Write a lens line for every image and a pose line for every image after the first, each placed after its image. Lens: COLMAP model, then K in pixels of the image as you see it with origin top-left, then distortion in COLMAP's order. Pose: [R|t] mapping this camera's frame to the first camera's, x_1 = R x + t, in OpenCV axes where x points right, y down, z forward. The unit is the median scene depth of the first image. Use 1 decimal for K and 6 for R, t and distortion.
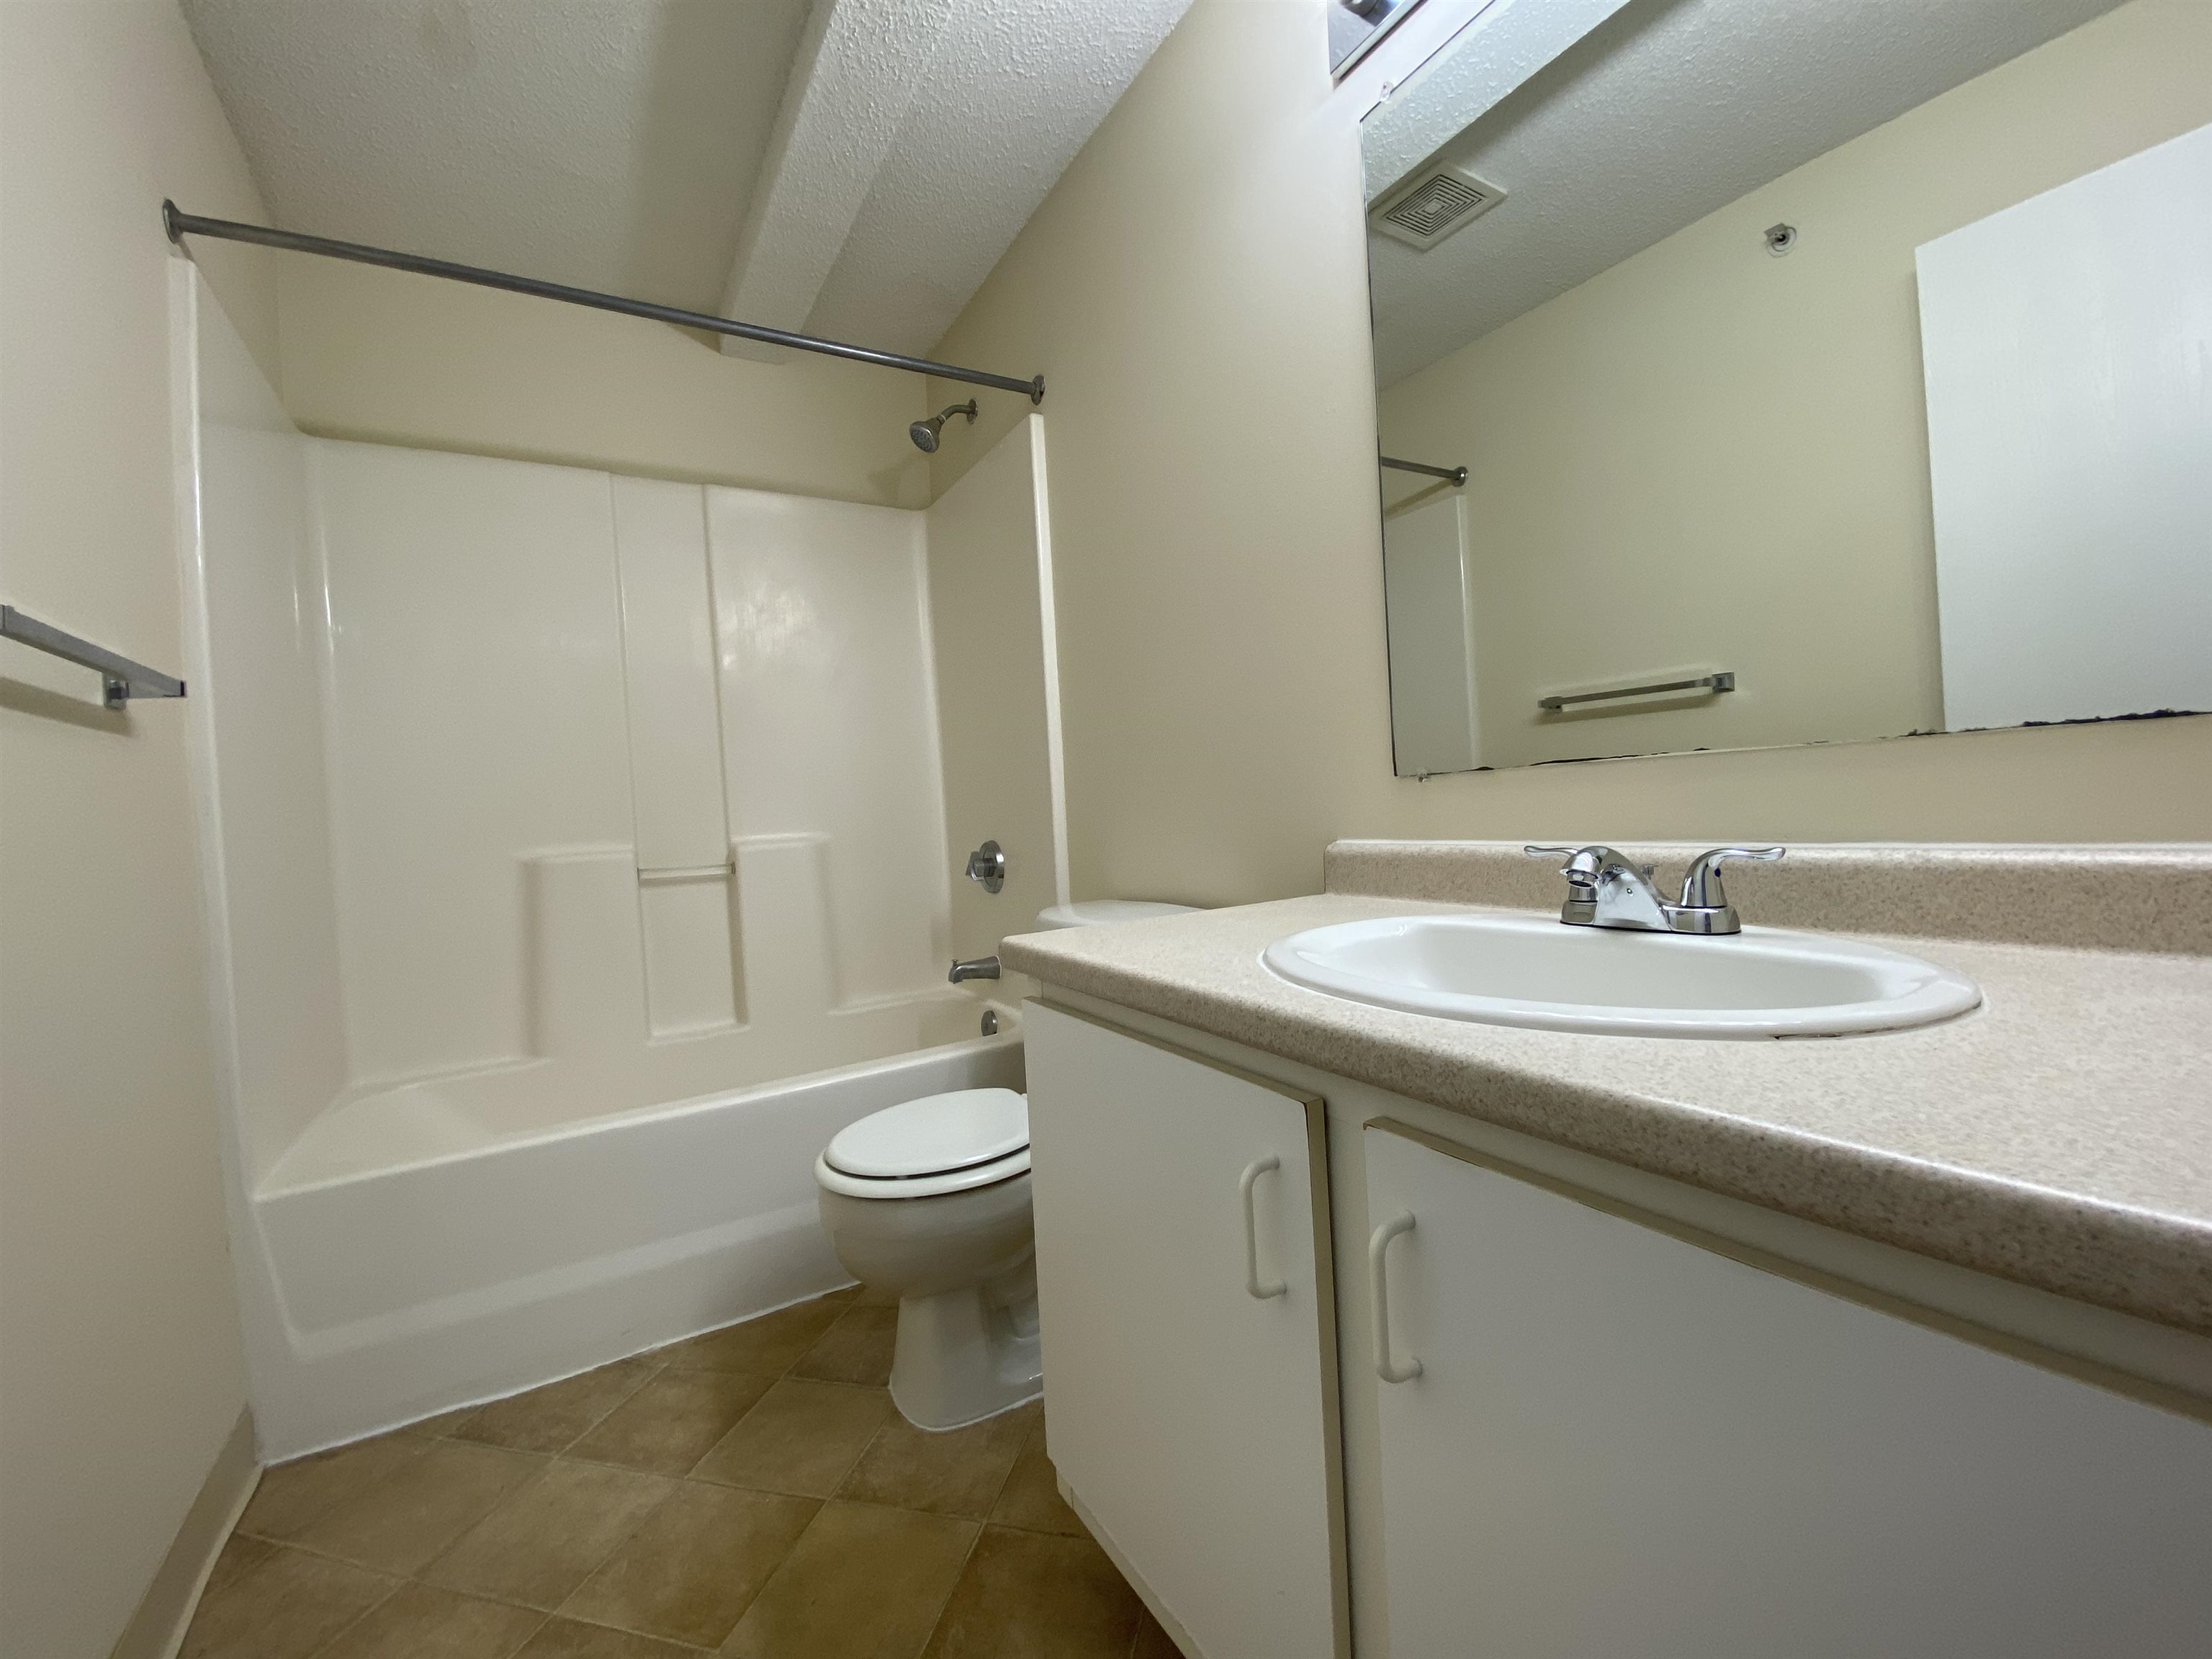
lens RADIAL K [[887.6, 0, 1100.5], [0, 887.6, 827.7], [0, 0, 1]] dist [0.018181, -0.019383]
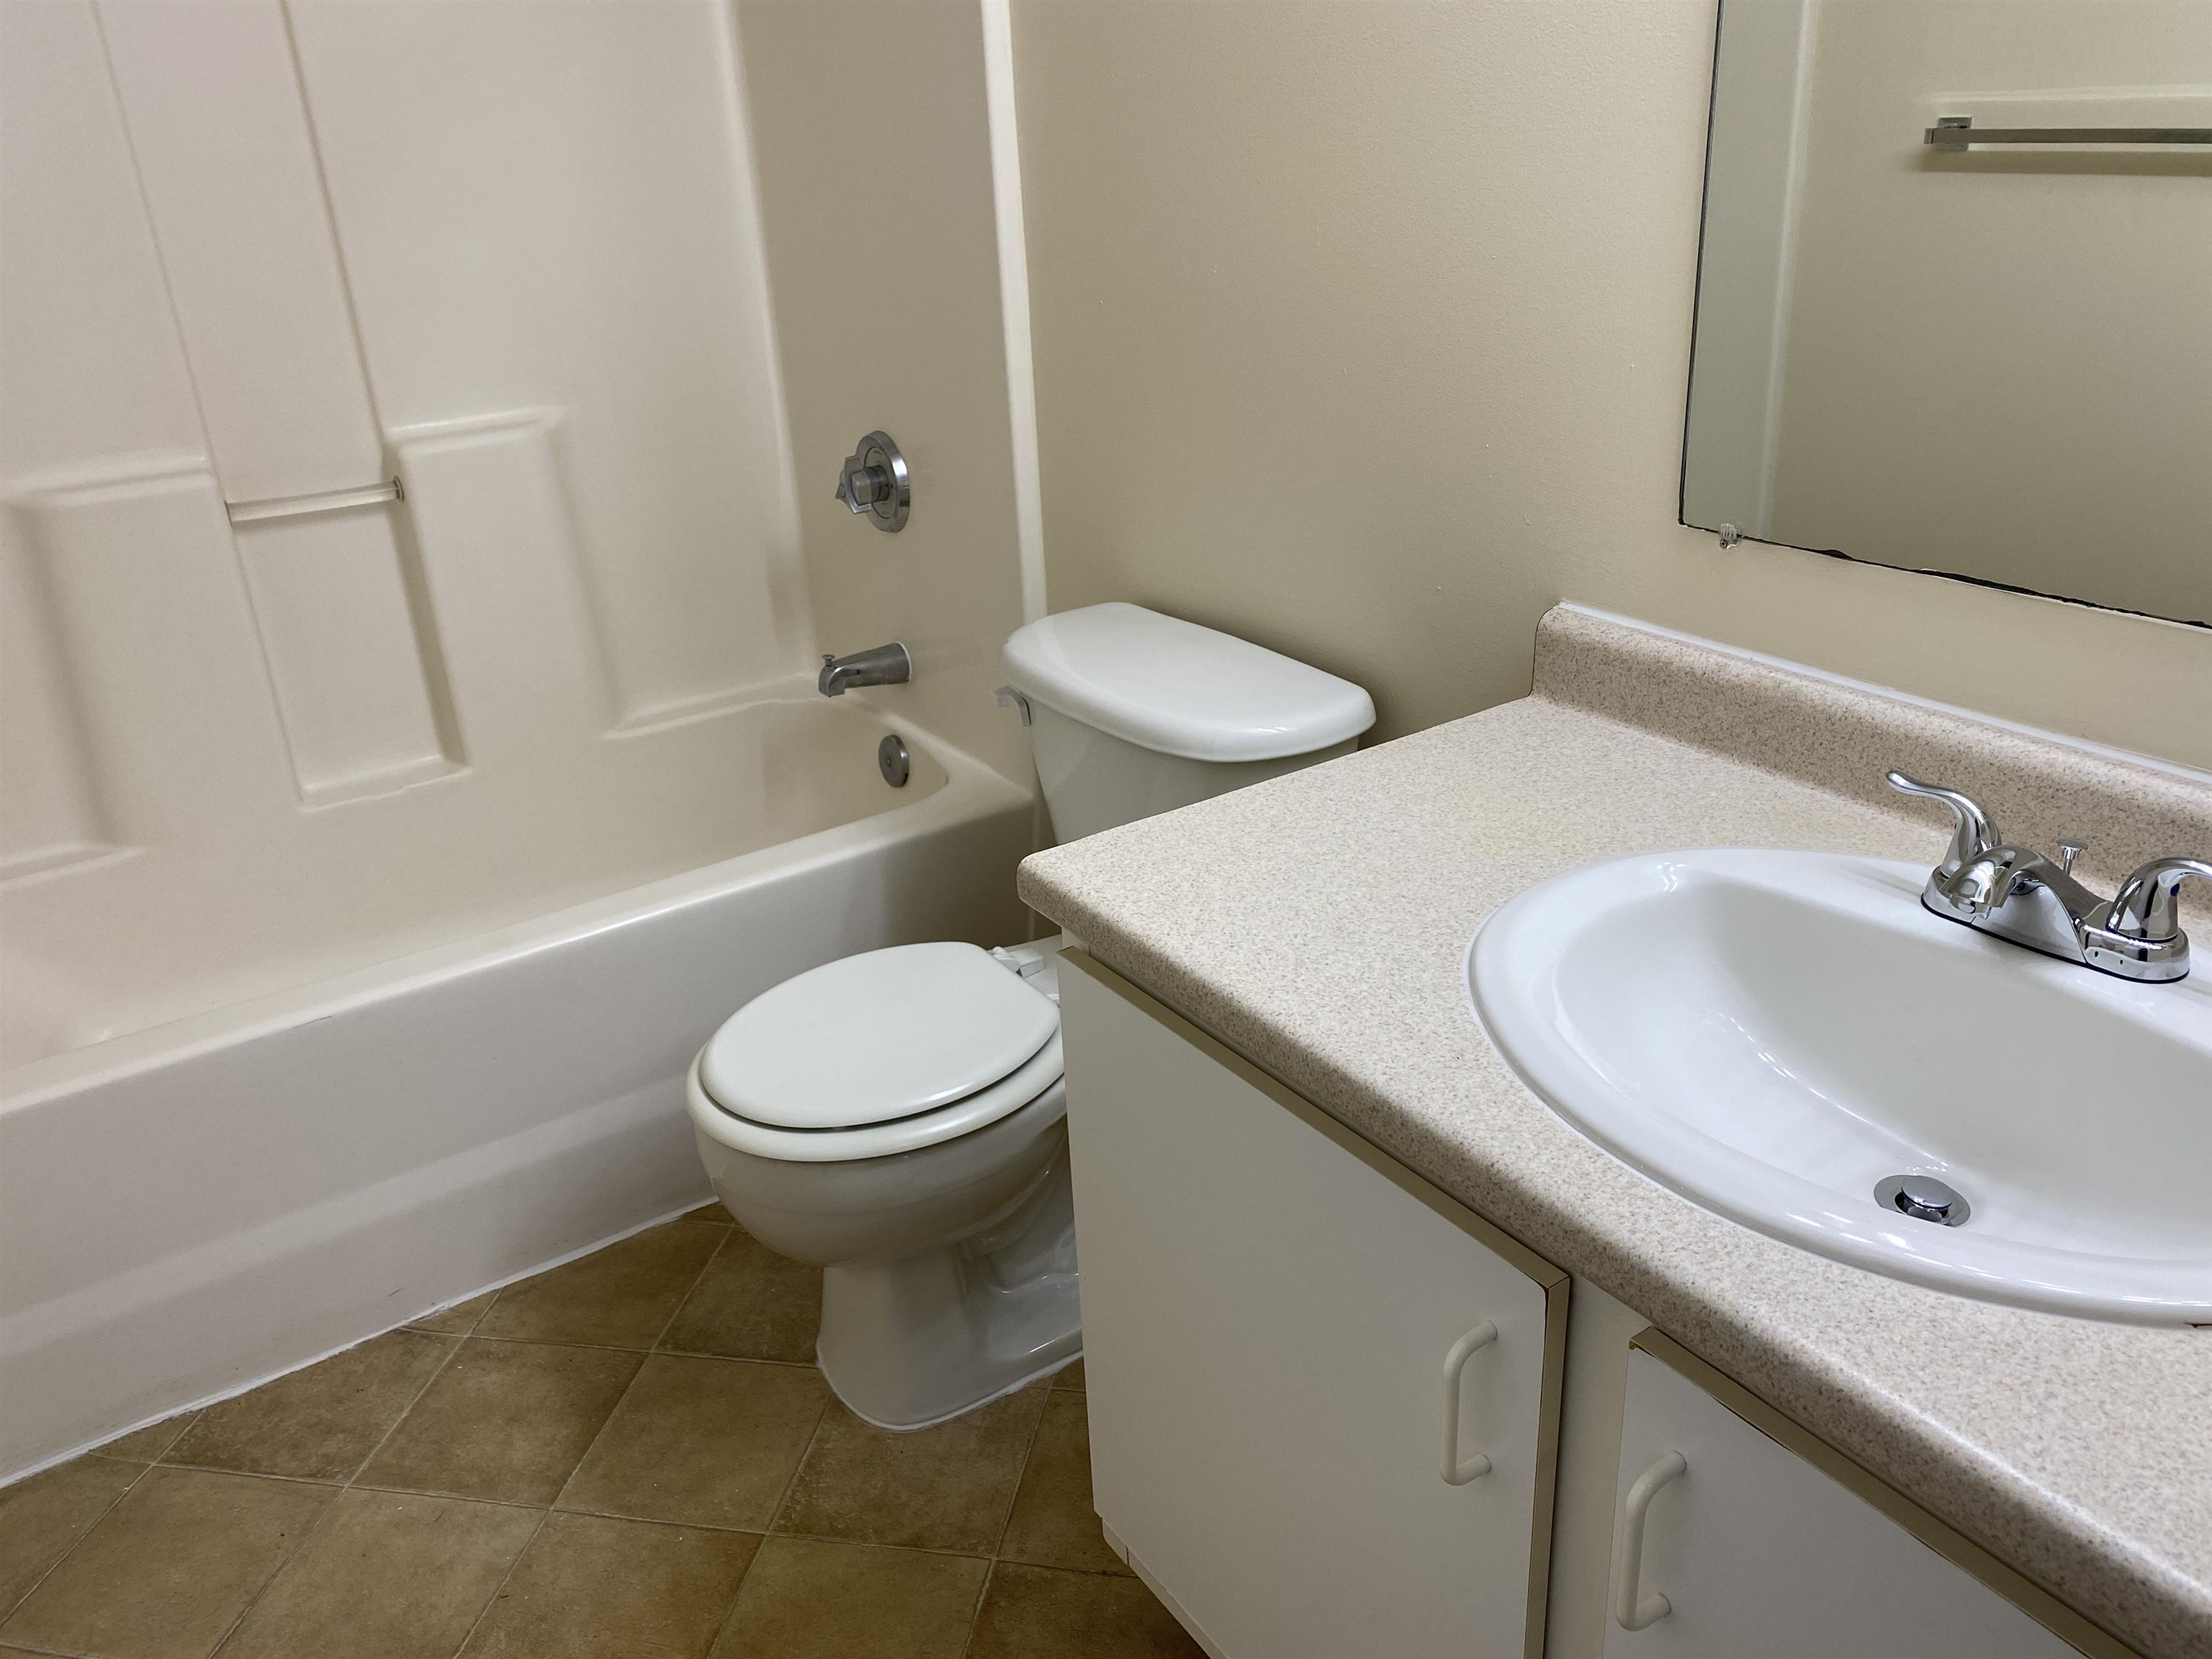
lens RADIAL K [[1682.8, 0, 1088.3], [0, 1682.8, 809.5], [0, 0, 1]] dist [0.024970, -0.014342]
pose [[0.998529, -0.016639, 0.051603, -0.094285], [-0.003608, 0.929243, 0.369452, -0.253682], [-0.054099, -0.369095, 0.927816, -0.053606]]
